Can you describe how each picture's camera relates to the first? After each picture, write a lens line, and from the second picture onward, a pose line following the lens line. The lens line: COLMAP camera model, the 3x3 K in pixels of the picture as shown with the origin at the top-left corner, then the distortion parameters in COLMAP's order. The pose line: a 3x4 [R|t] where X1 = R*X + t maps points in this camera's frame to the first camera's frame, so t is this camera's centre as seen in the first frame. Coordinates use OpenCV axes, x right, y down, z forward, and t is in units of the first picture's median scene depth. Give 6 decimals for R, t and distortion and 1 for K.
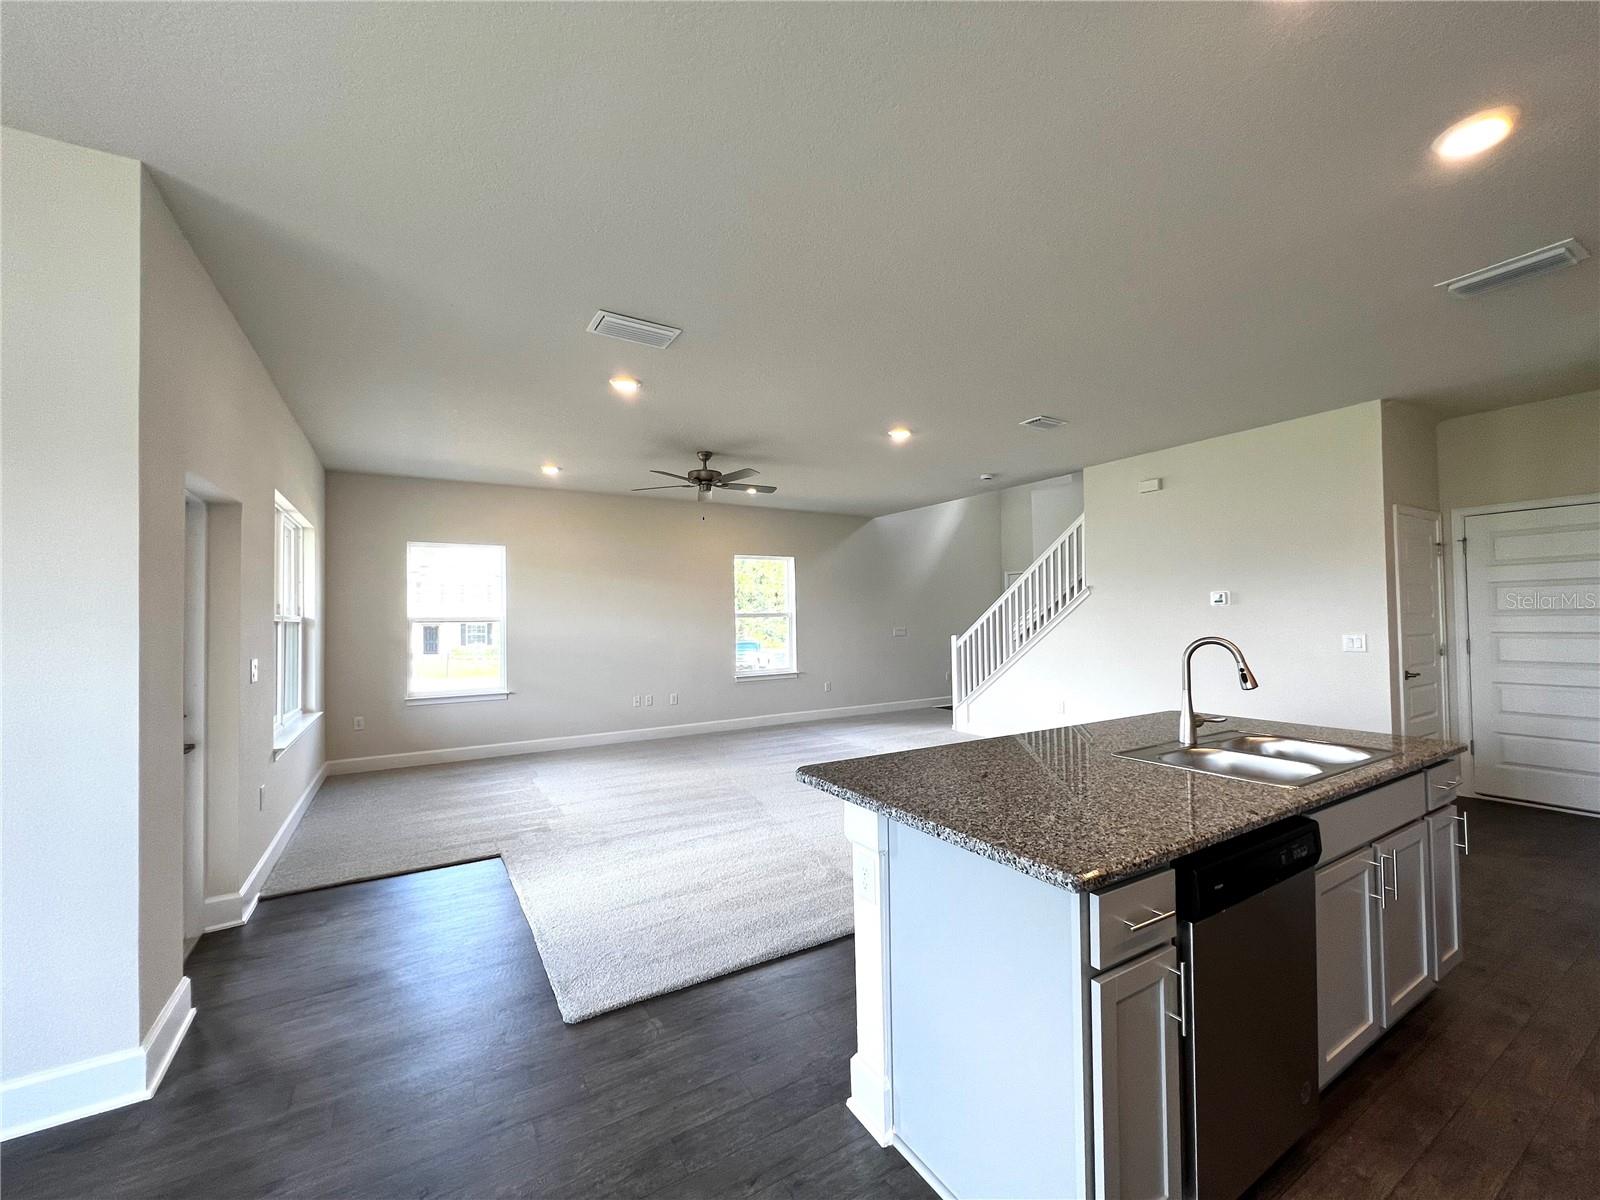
lens RADIAL K [[643.1, 0, 804.1], [0, 643.1, 608.0], [0, 0, 1]] dist [0.003666, 0.000314]
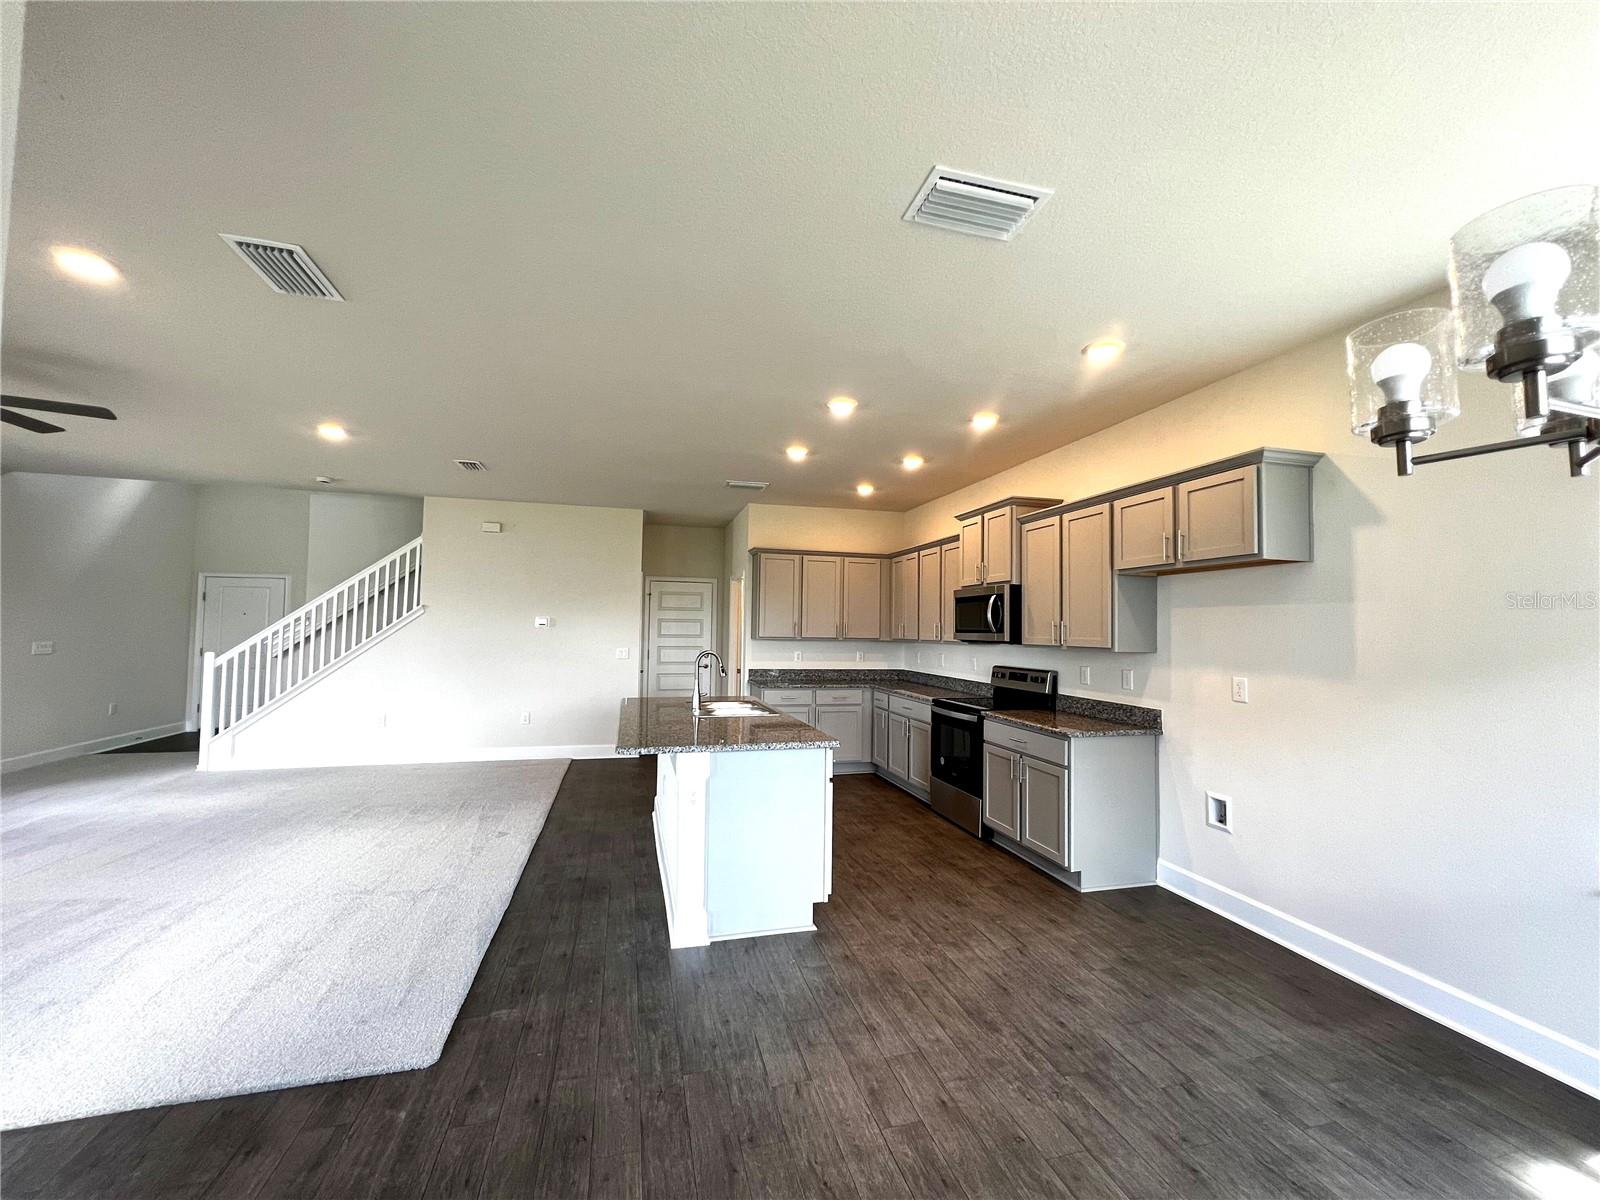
lens RADIAL K [[643.1, 0, 804.1], [0, 643.1, 608.0], [0, 0, 1]] dist [0.003666, 0.000314]
pose [[0.273550, 0.053573, 0.960365, -0.532277], [-0.034190, 0.998358, -0.045954, -0.001027], [-0.961250, -0.020264, 0.274933, 0.102799]]
